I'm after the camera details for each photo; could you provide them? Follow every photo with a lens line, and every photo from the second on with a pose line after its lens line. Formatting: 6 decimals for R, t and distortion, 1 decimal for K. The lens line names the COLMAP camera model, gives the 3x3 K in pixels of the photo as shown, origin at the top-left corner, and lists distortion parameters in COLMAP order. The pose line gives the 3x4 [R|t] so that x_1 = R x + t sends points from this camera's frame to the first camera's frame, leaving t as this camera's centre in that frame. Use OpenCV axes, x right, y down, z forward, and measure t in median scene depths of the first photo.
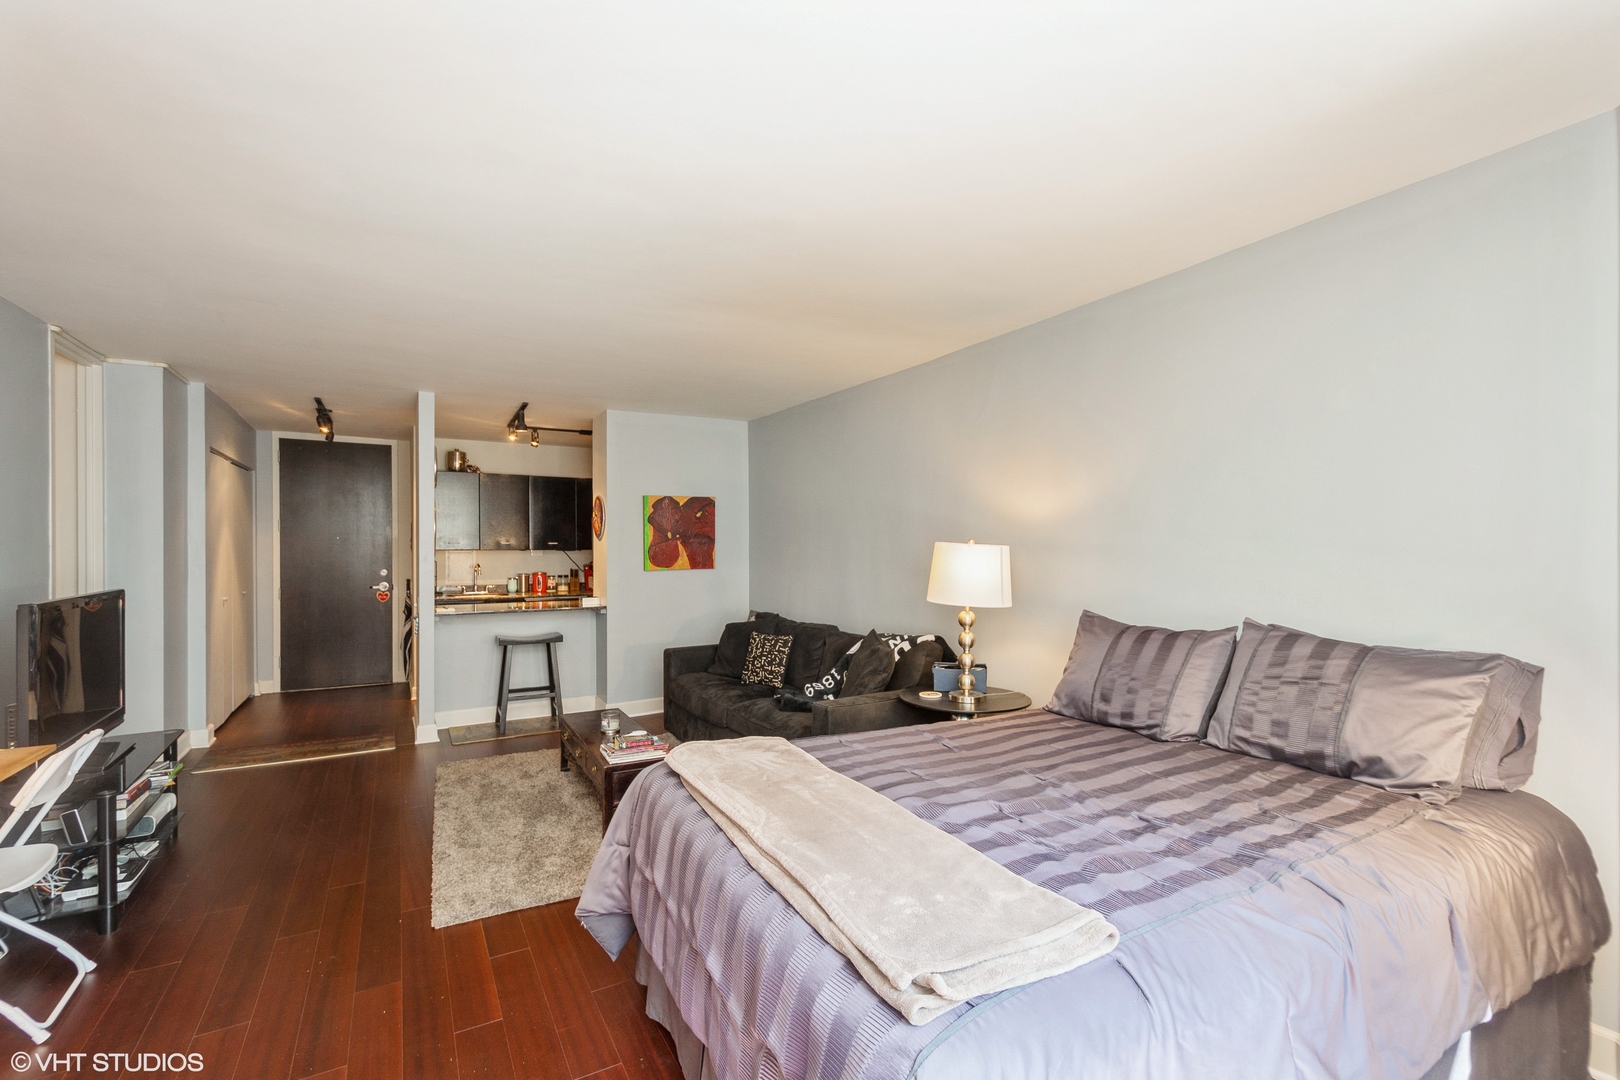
lens RADIAL K [[712.6, 0, 811.7], [0, 712.6, 550.6], [0, 0, 1]] dist [0.002308, 0.000146]
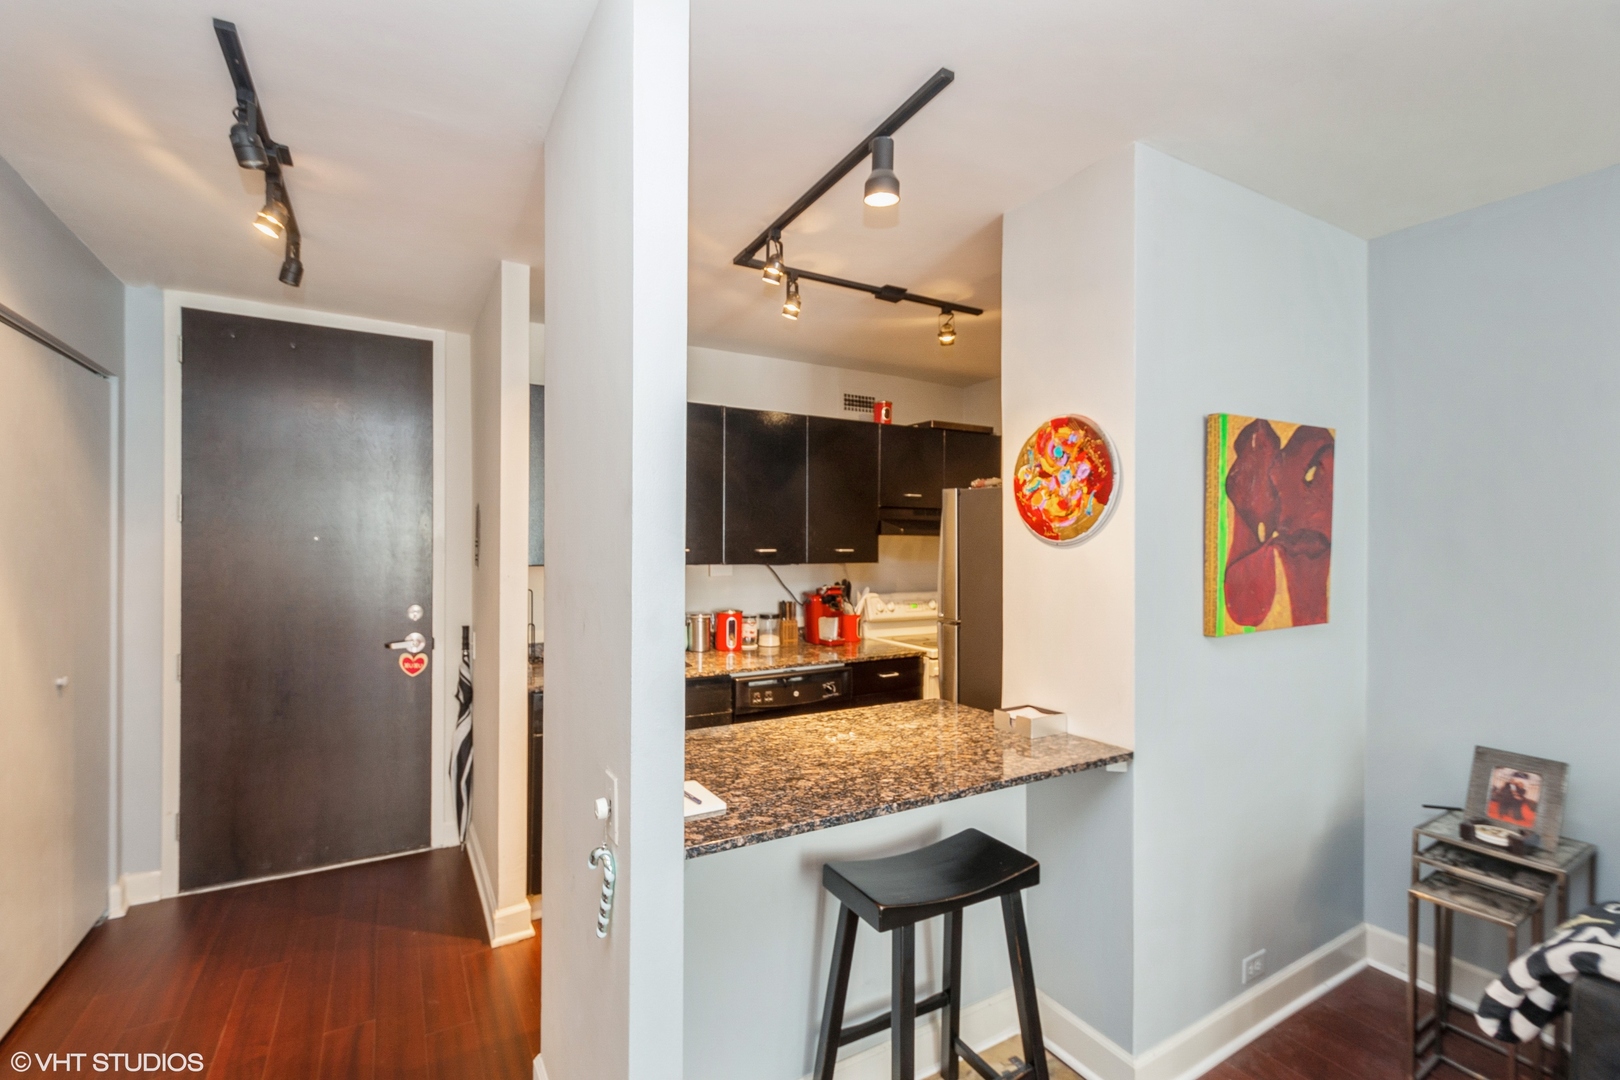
lens RADIAL K [[692.1, 0, 792.3], [0, 692.1, 547.7], [0, 0, 1]] dist [0.001020, -0.000252]
pose [[0.999990, 0.003398, -0.002869, -0.427560], [-0.003422, 0.999959, -0.008424, -0.010252], [0.002840, 0.008434, 0.999960, 0.665551]]
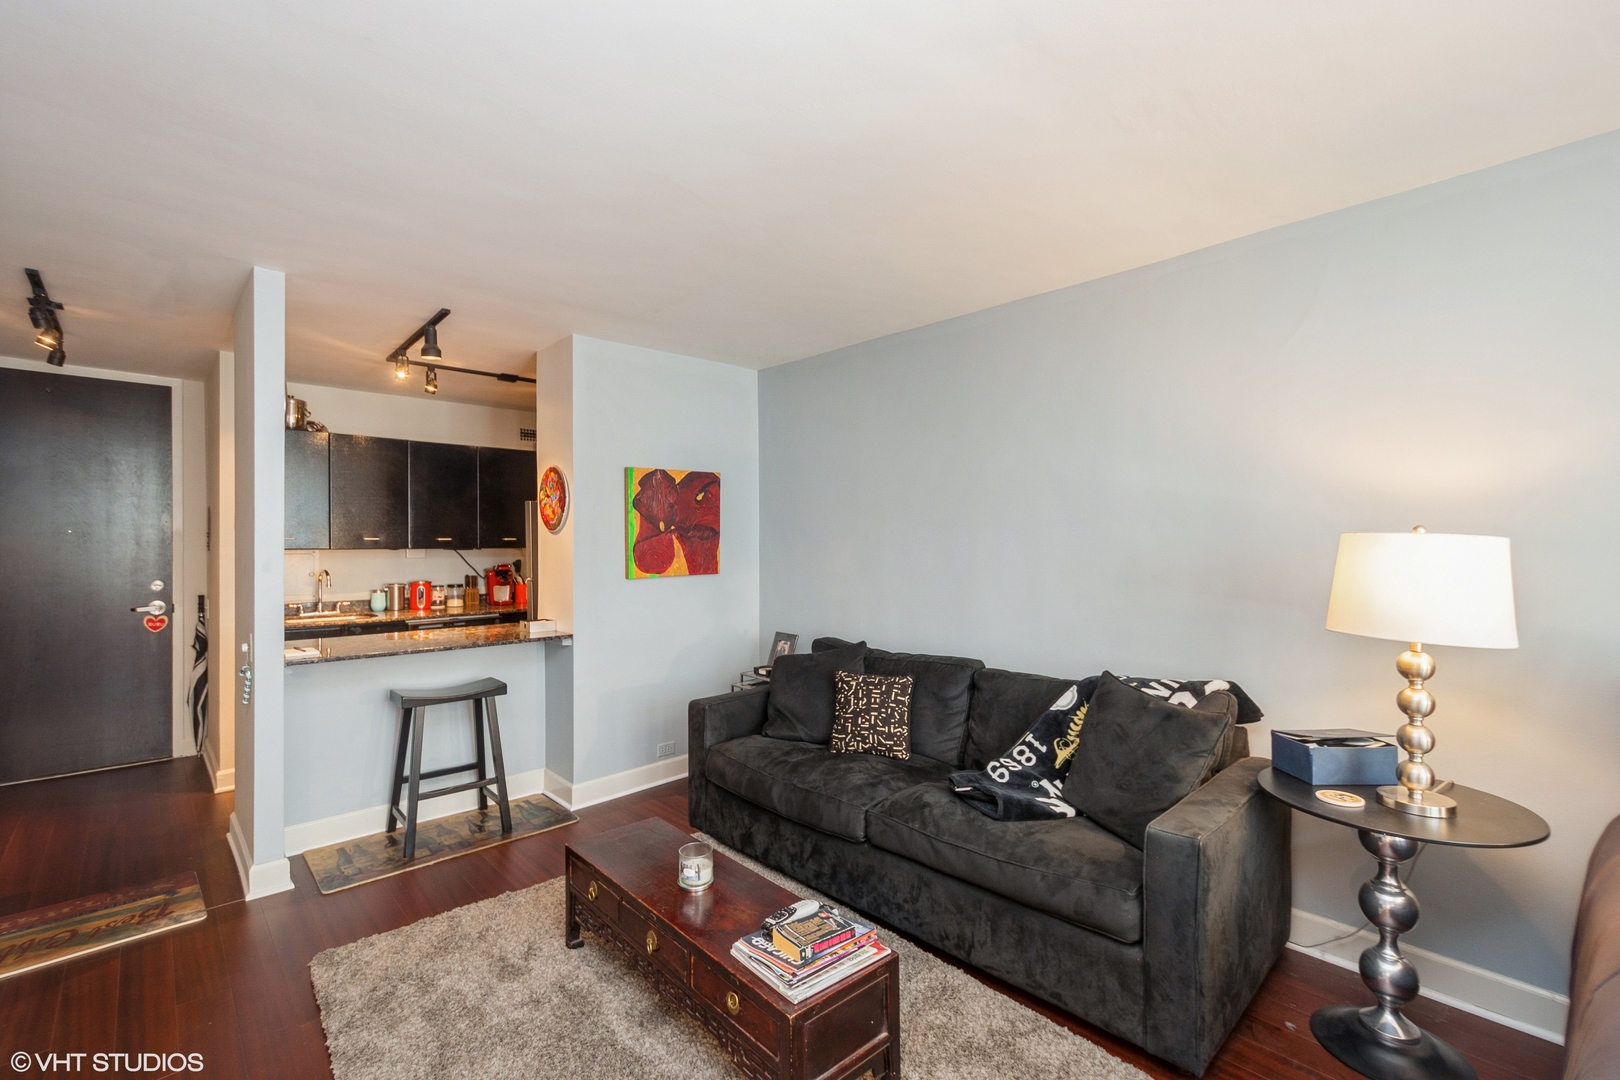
lens RADIAL K [[700.2, 0, 800.3], [0, 700.2, 540.8], [0, 0, 1]] dist [0.003779, -0.000401]
pose [[0.973966, -0.002781, 0.226678, -0.223273], [0.004946, 0.999947, -0.008982, -0.000815], [-0.226641, 0.009870, 0.973928, 0.317532]]
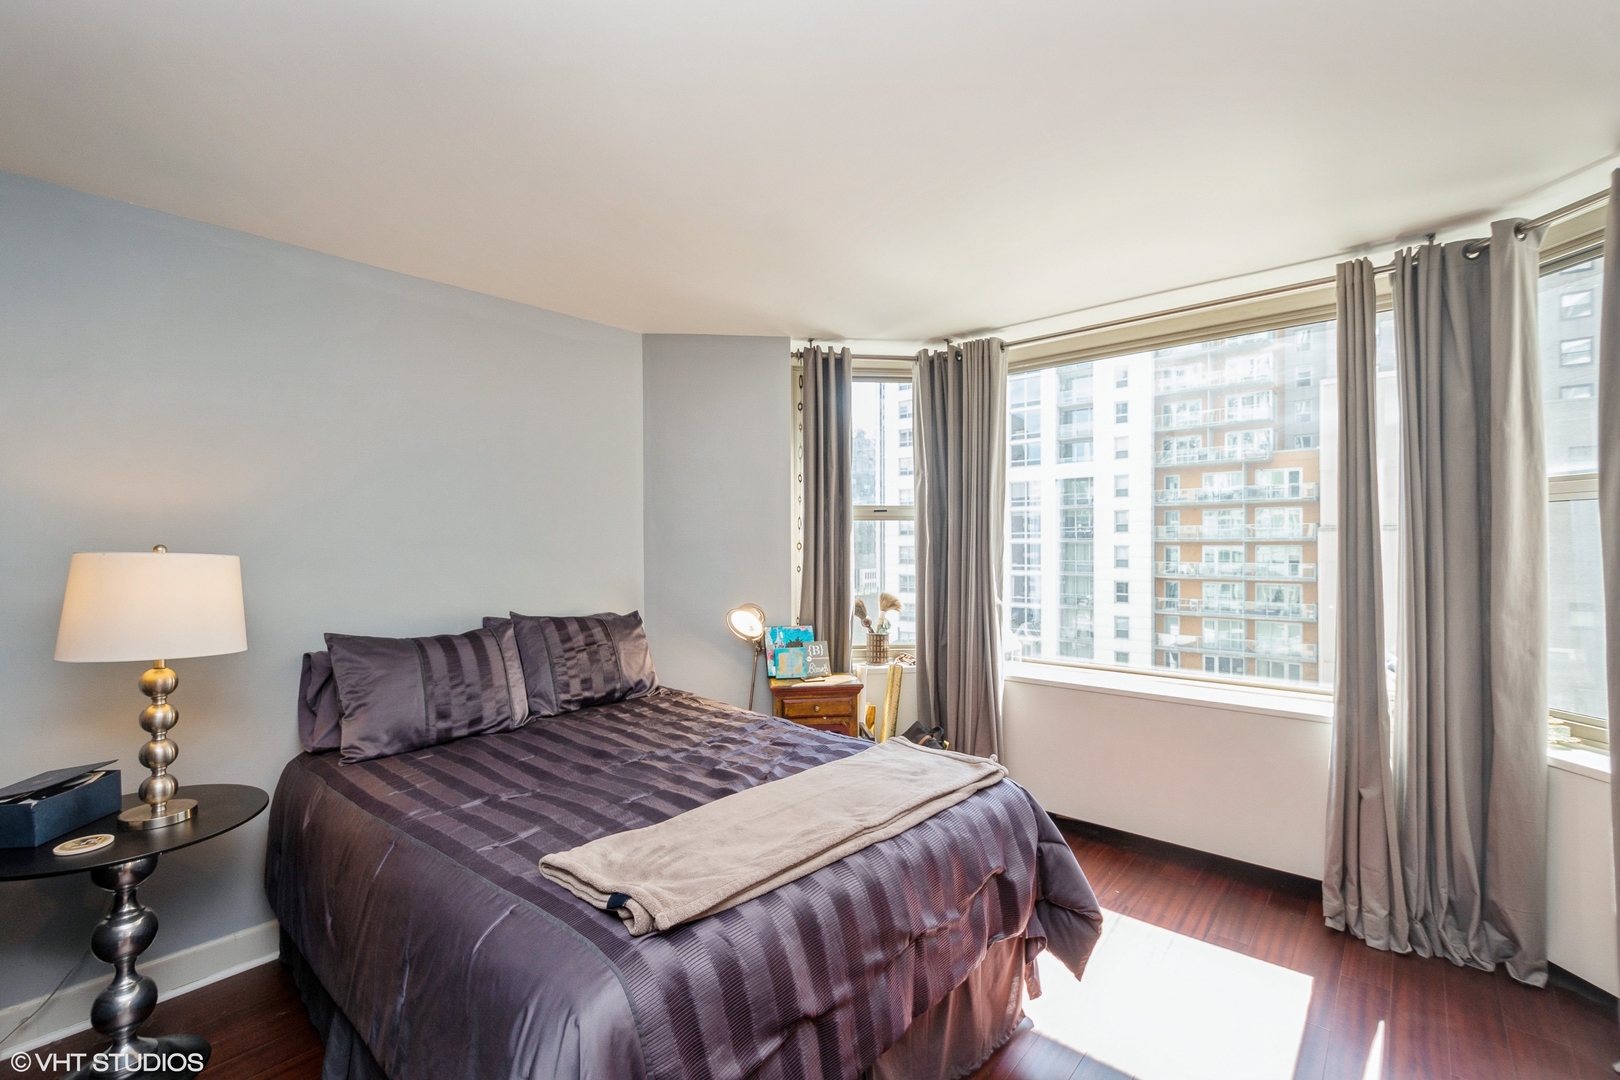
lens RADIAL K [[700.2, 0, 800.3], [0, 700.2, 540.8], [0, 0, 1]] dist [0.003779, -0.000401]
pose [[-0.325694, 0.004296, 0.945466, -0.283522], [0.005865, 0.999980, -0.002524, -0.008568], [-0.945457, 0.004723, -0.325712, 0.387283]]
